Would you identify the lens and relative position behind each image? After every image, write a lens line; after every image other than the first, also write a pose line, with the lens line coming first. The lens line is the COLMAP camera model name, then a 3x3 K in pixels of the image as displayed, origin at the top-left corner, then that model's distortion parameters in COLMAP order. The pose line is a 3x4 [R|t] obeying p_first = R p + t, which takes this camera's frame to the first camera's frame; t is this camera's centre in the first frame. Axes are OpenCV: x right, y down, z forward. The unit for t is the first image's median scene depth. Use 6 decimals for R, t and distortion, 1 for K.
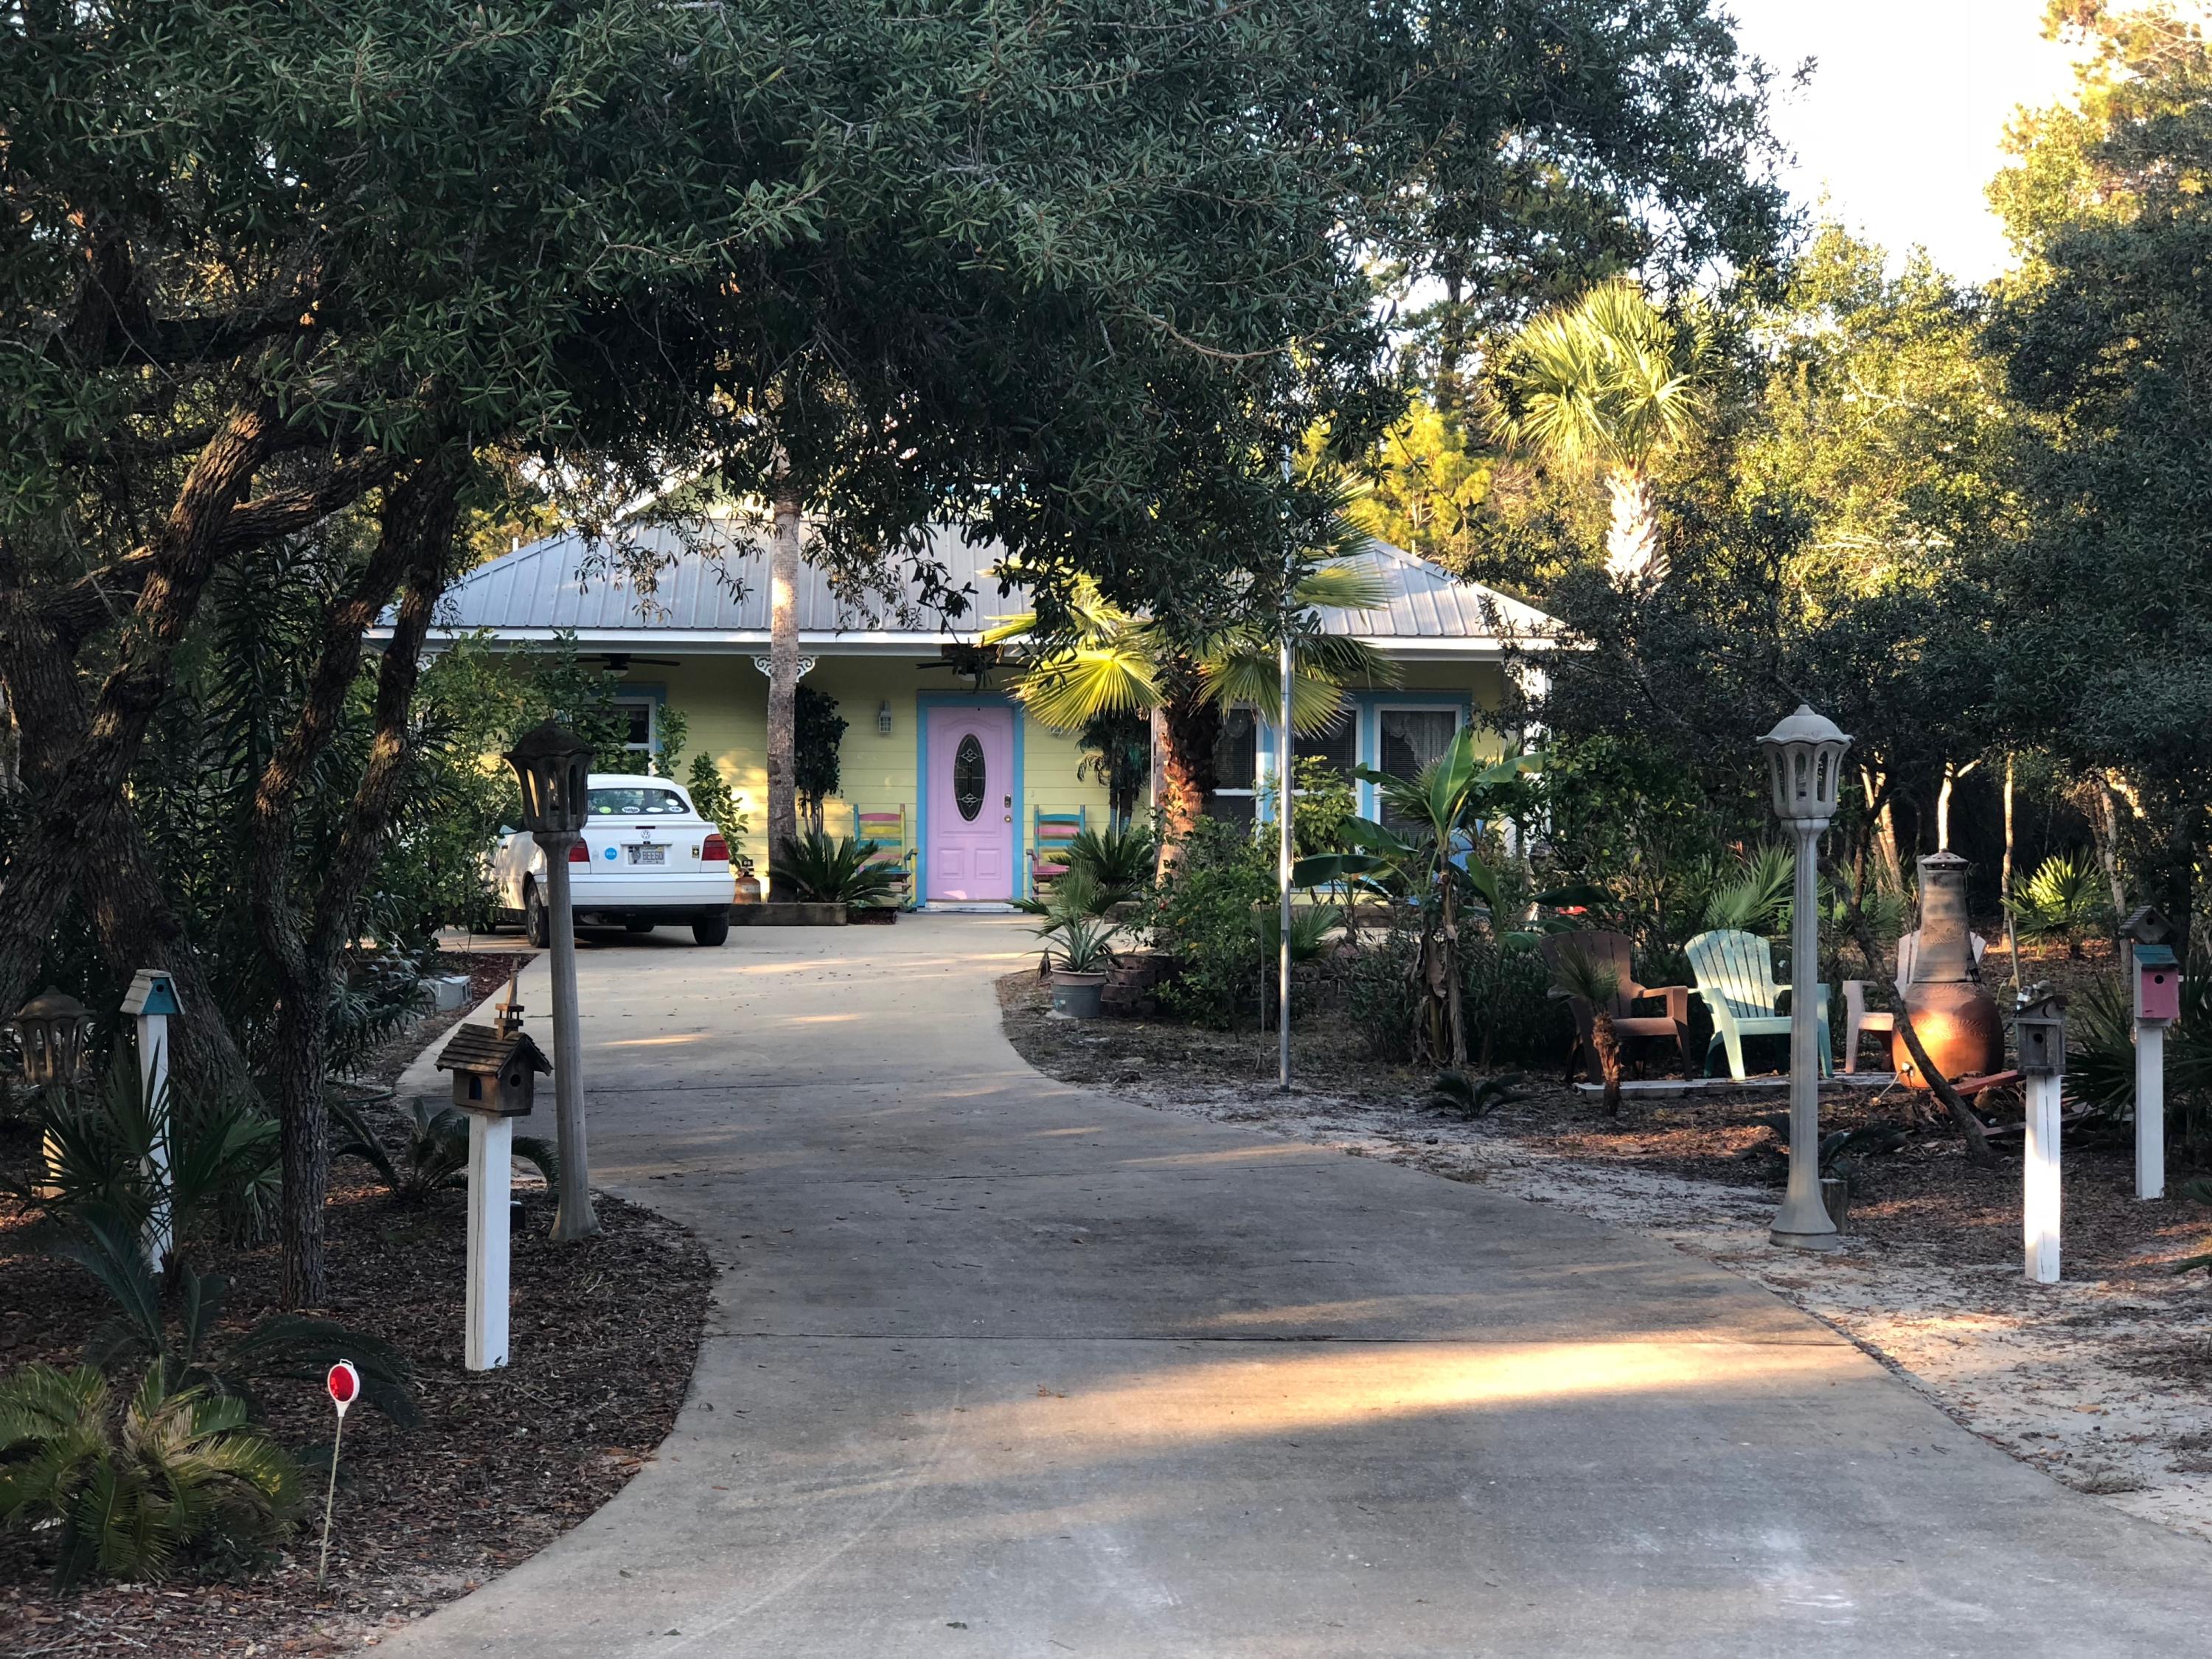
lens RADIAL K [[3611.6, 0, 1106.0], [0, 3611.6, 829.5], [0, 0, 1]] dist [-0.027924, 0.913379]
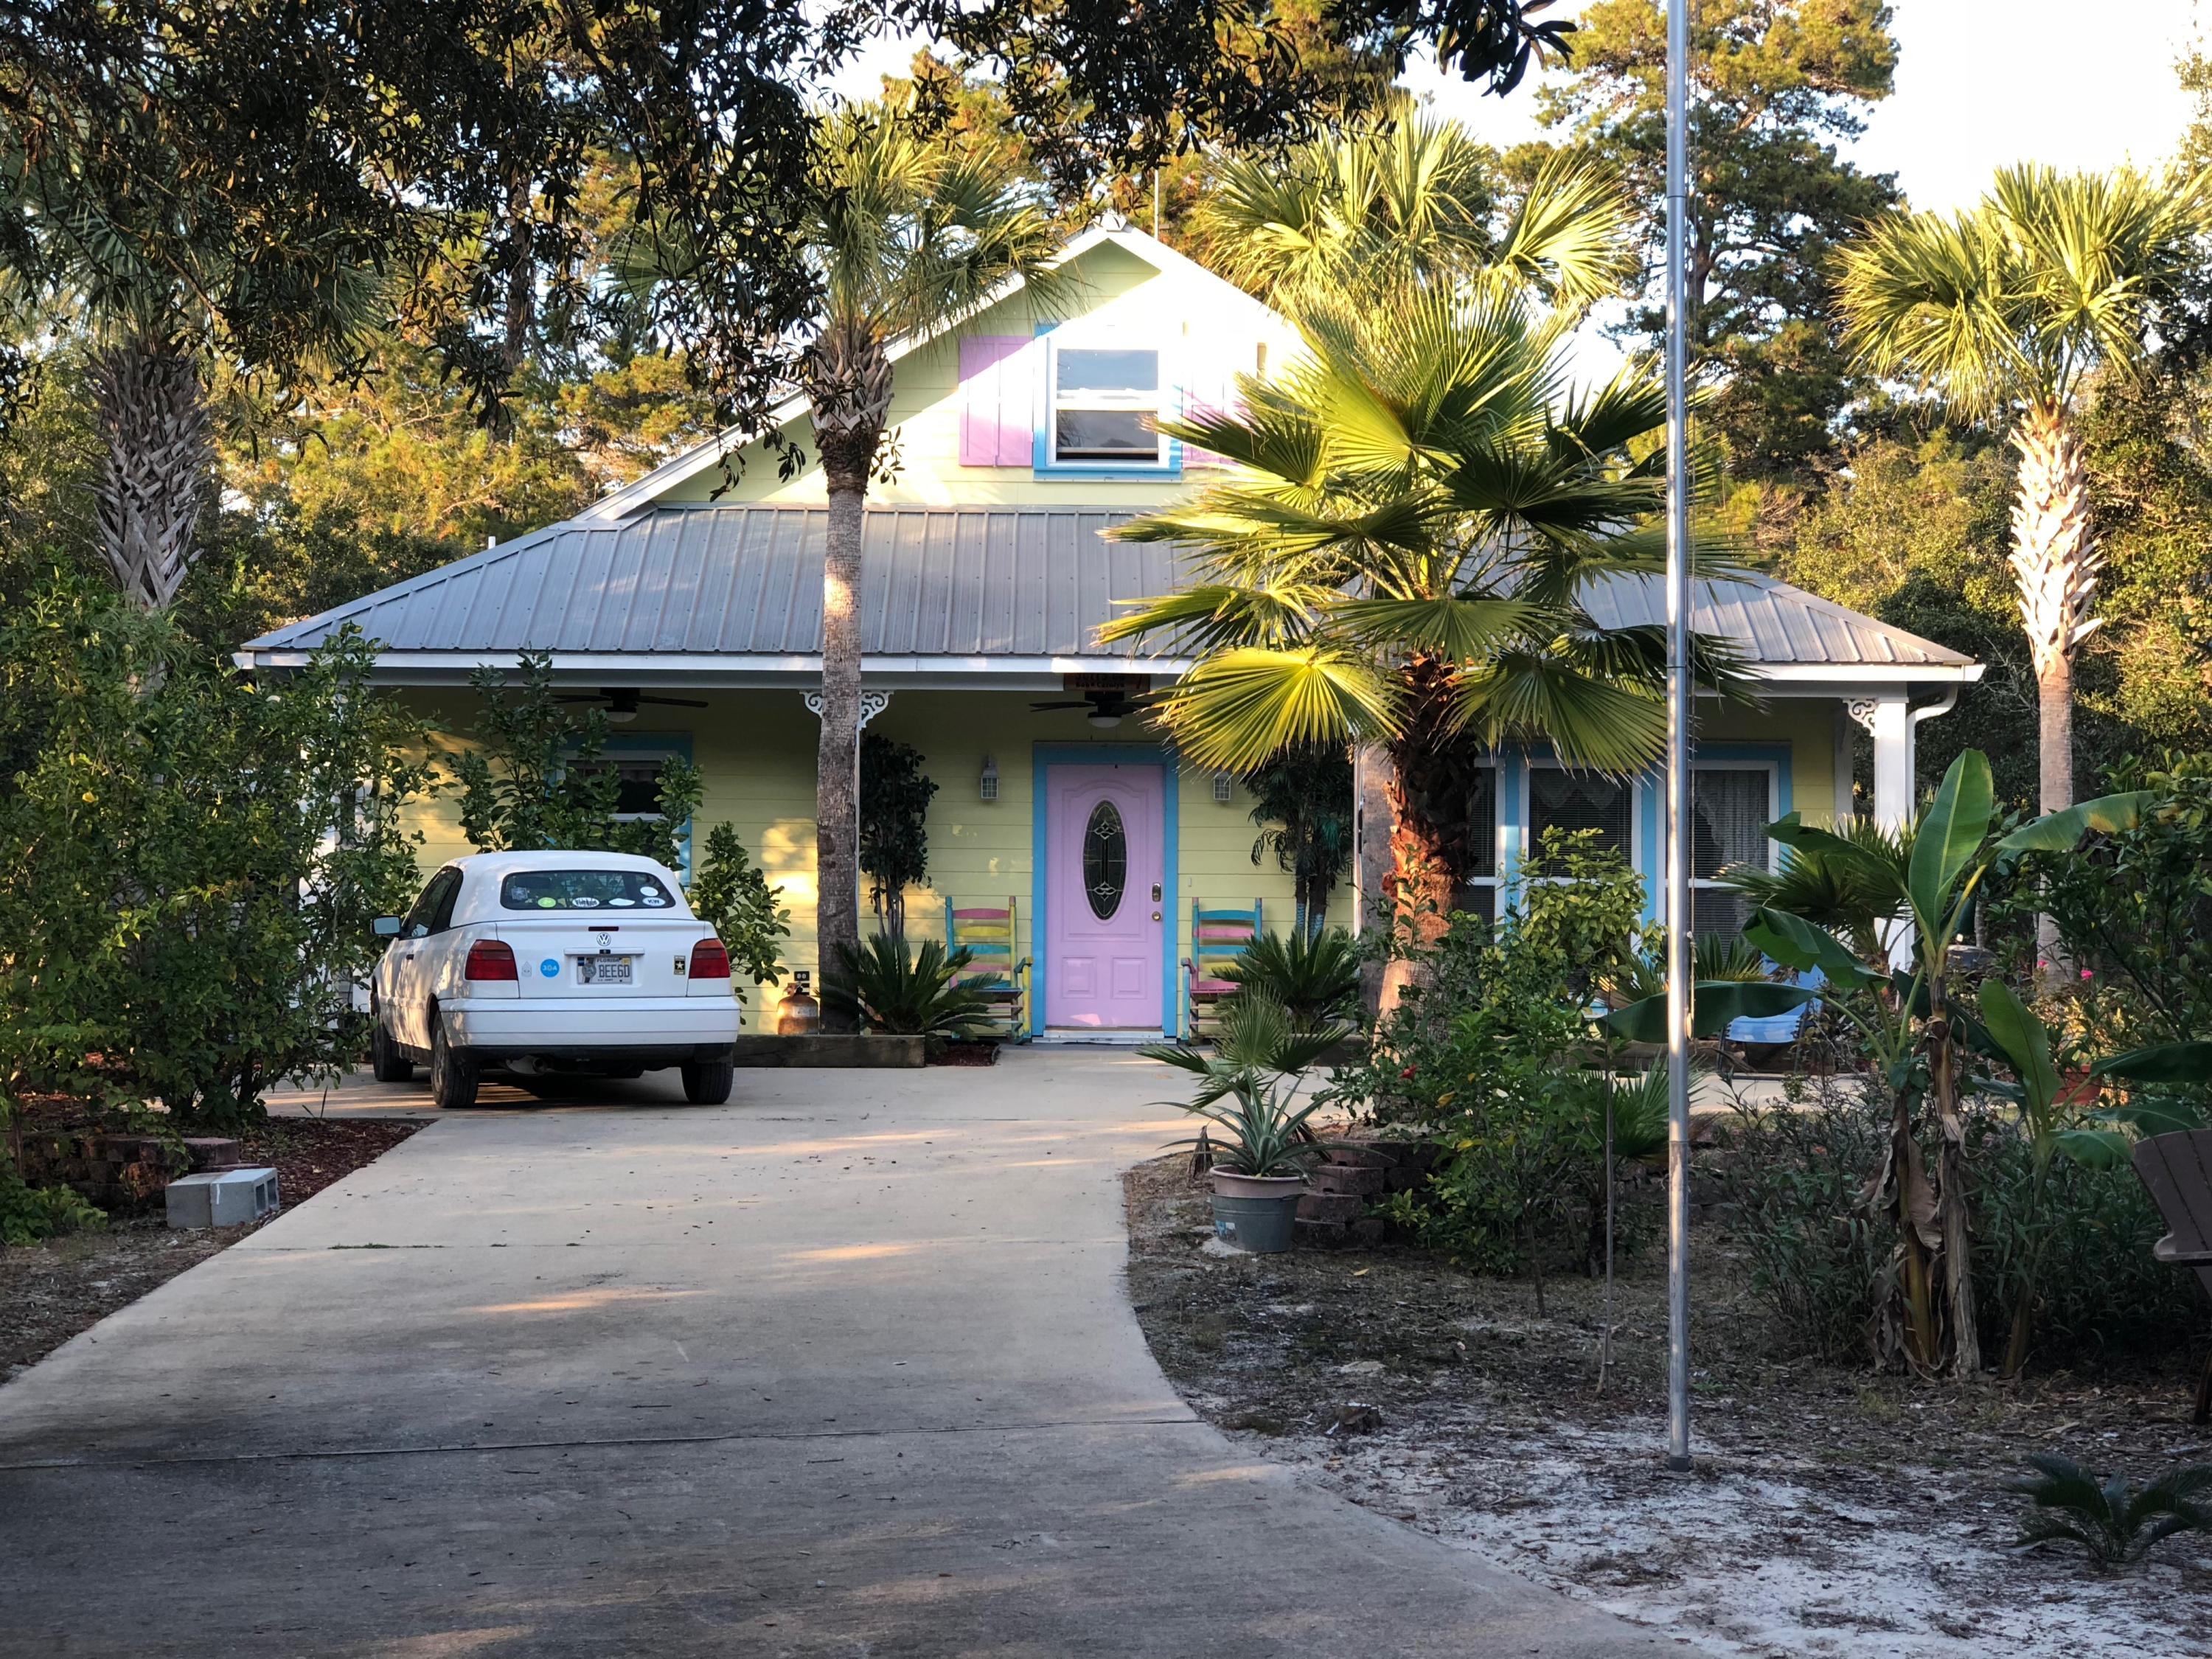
lens RADIAL K [[3611.6, 0, 1106.0], [0, 3611.6, 829.5], [0, 0, 1]] dist [-0.027924, 0.913379]
pose [[0.998905, 0.000103, -0.046794, -0.003473], [-0.001375, 0.999630, -0.027152, -0.000807], [0.046773, 0.027187, 0.998535, 0.302135]]
